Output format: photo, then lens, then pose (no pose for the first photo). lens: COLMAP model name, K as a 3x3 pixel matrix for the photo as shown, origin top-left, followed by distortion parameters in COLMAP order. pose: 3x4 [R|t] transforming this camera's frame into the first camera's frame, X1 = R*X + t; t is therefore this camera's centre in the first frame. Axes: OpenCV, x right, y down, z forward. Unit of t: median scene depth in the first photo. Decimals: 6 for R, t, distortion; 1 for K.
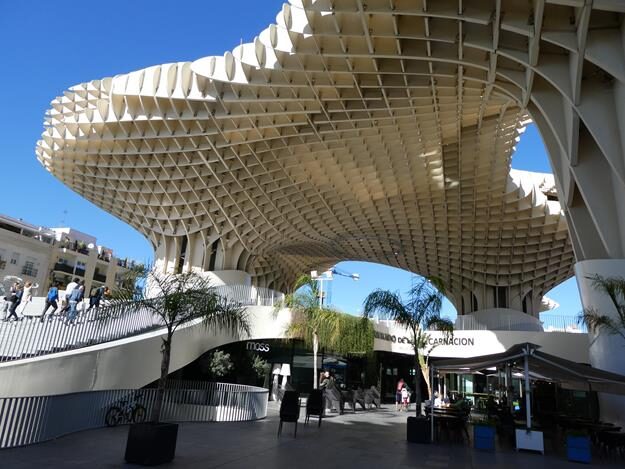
lens RADIAL K [[443.5, 0, 312.5], [0, 443.5, 234.5], [0, 0, 1]] dist [-0.002308, -0.001206]
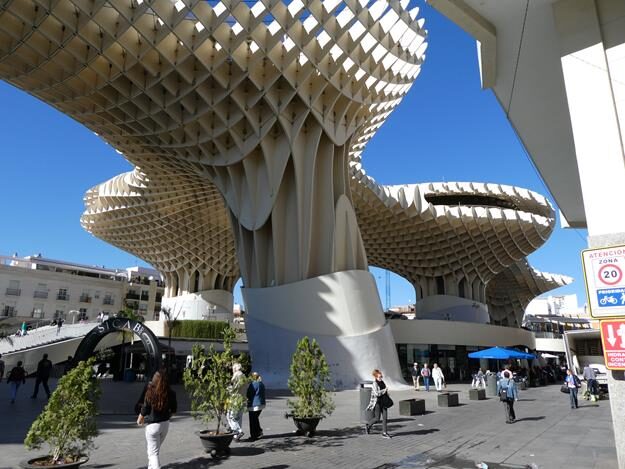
lens RADIAL K [[443.5, 0, 312.5], [0, 443.5, 234.5], [0, 0, 1]] dist [-0.002308, -0.001206]
pose [[0.948080, -0.137303, -0.286867, 0.574747], [0.141695, 0.989895, -0.005498, -0.043263], [0.284723, -0.035435, 0.957955, -0.274657]]
